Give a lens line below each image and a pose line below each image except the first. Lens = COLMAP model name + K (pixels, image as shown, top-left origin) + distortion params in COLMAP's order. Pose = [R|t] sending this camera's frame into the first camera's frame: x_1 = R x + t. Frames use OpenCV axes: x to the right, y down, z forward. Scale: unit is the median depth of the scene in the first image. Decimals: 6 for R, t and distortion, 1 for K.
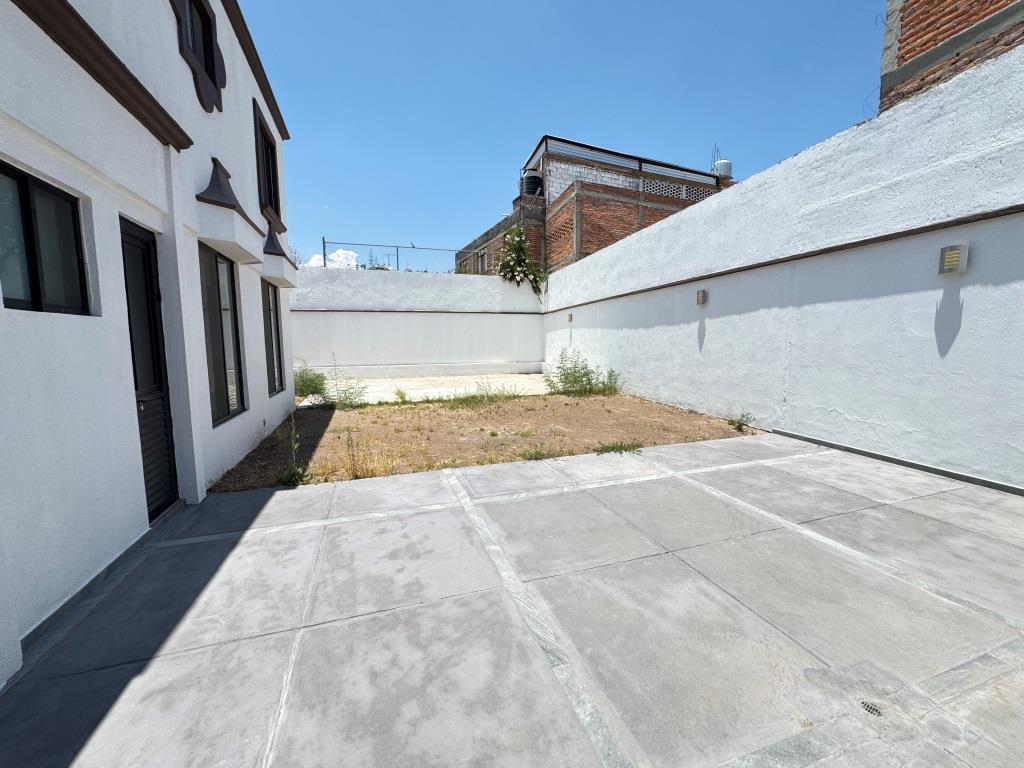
lens RADIAL K [[407.9, 0, 511.6], [0, 407.9, 381.5], [0, 0, 1]] dist [-0.001819, 0.000089]
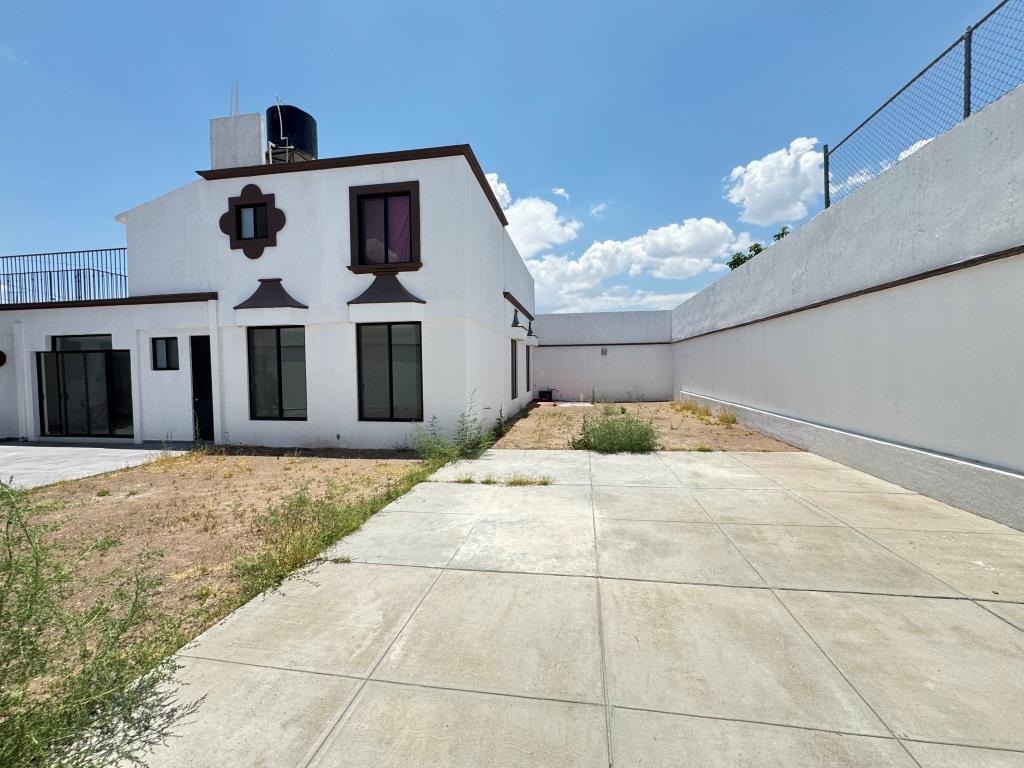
lens RADIAL K [[407.9, 0, 512.3], [0, 407.9, 382.8], [0, 0, 1]] dist [-0.001819, 0.000089]
pose [[-0.474295, 0.044358, -0.879248, 0.212869], [-0.072254, 0.993399, 0.089093, -0.174986], [0.877396, 0.105786, -0.467960, 1.587700]]
